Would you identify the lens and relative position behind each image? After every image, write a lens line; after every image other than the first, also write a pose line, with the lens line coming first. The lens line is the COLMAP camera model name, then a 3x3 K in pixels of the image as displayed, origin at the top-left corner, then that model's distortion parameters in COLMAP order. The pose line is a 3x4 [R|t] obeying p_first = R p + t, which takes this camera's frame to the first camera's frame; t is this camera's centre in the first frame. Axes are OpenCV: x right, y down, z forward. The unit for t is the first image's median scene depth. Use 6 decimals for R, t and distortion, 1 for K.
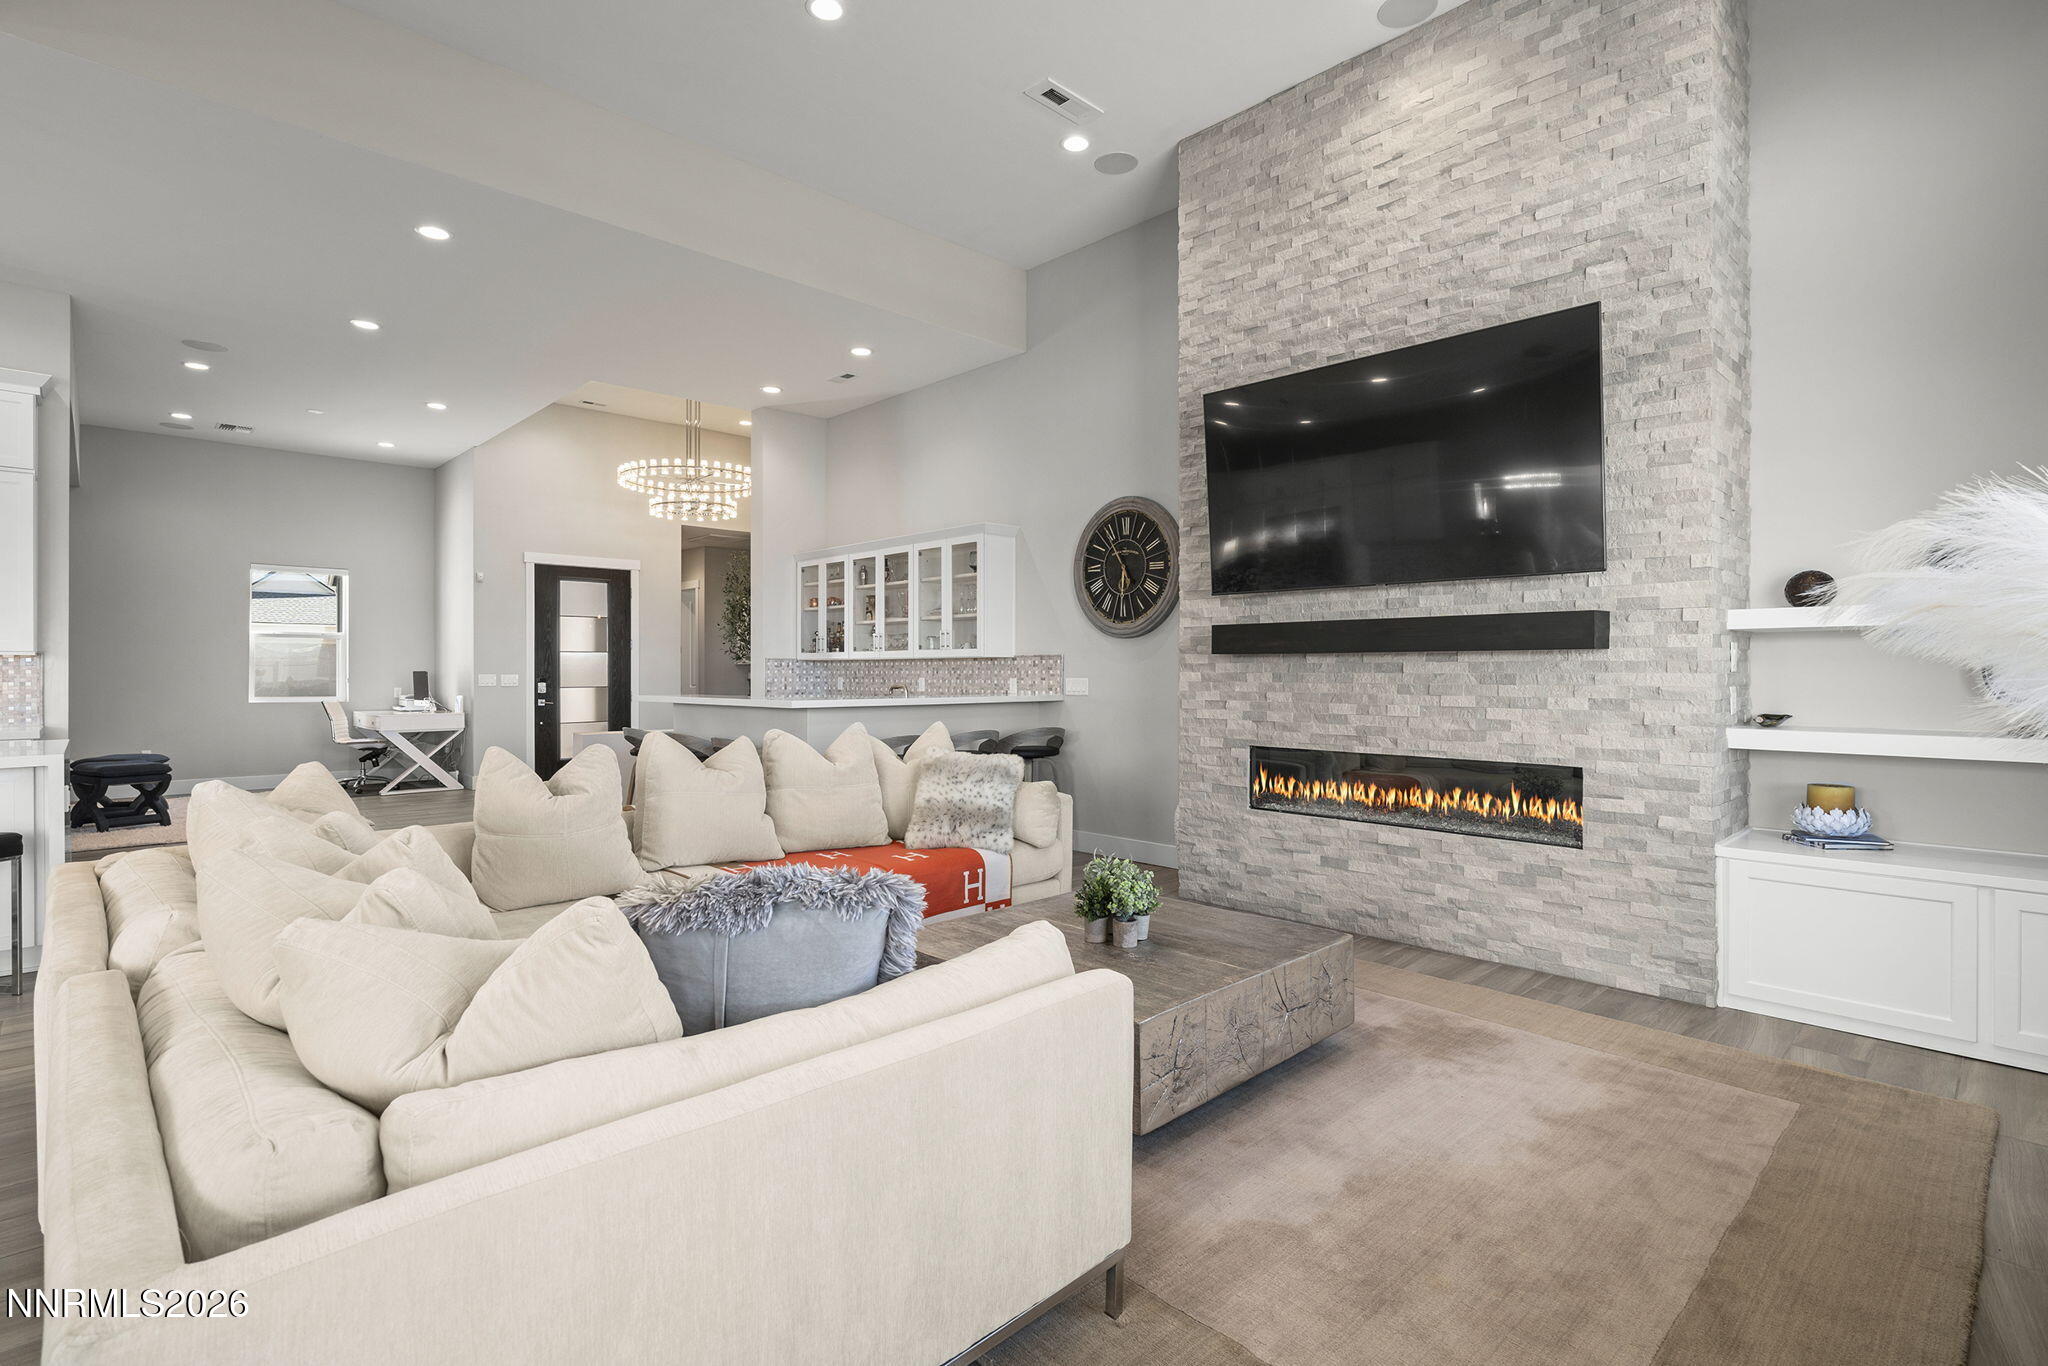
lens RADIAL K [[972.7, 0, 999.5], [0, 972.7, 671.8], [0, 0, 1]] dist [-0.000171, 0.000548]
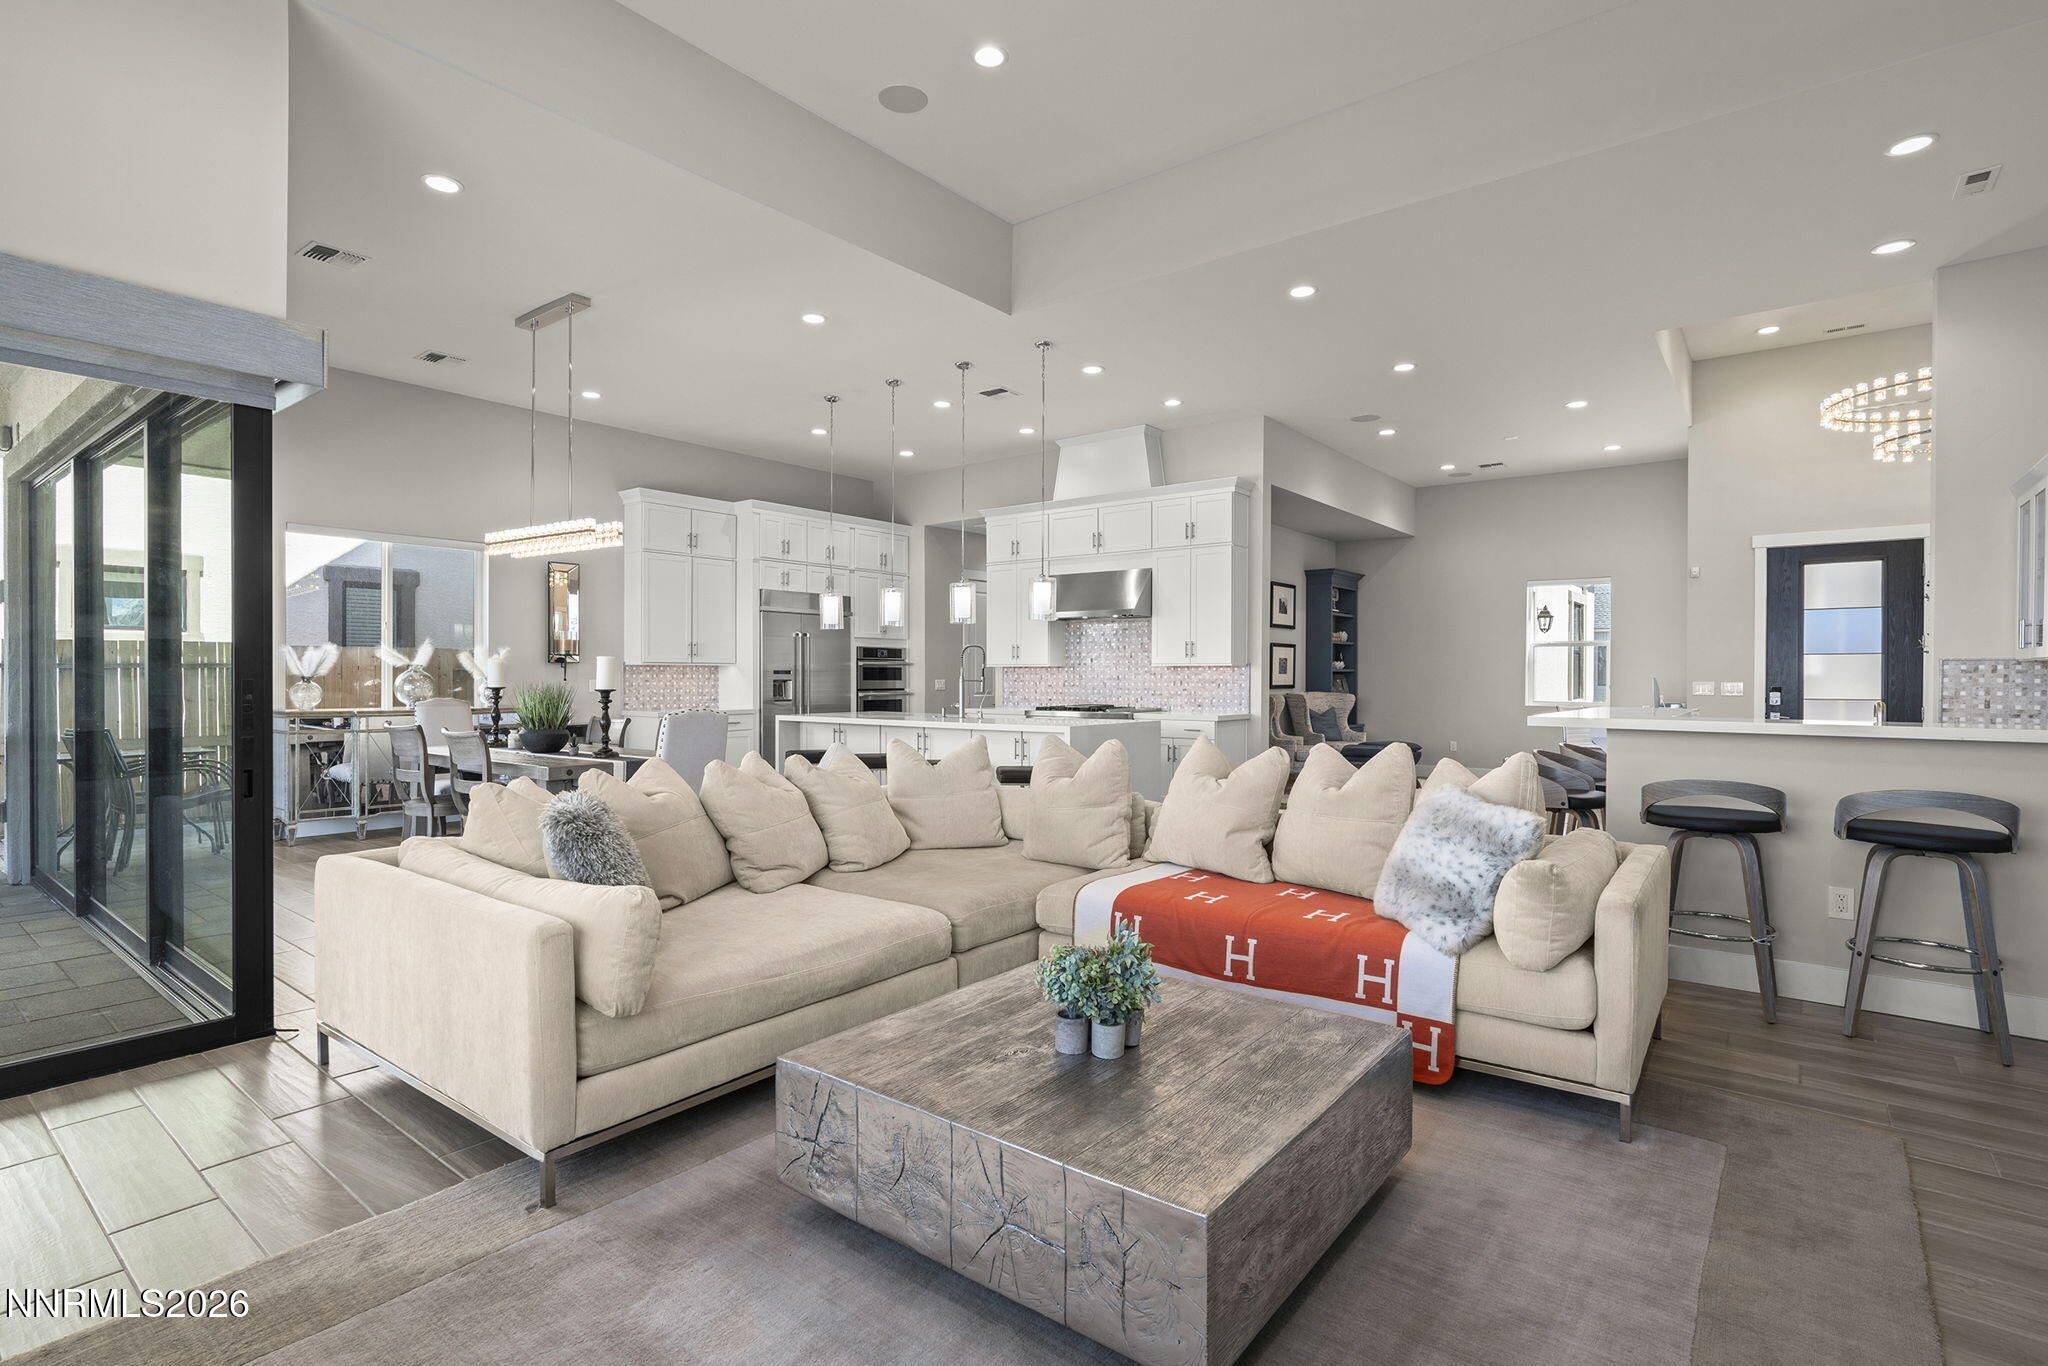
lens RADIAL K [[994.6, 0, 1043.5], [0, 994.6, 681.3], [0, 0, 1]] dist [0.000611, 0.000656]
pose [[0.156417, 0.006301, -0.987671, 0.528228], [-0.004443, 0.999974, 0.005676, -0.000373], [0.987681, 0.003501, 0.156441, 0.524305]]
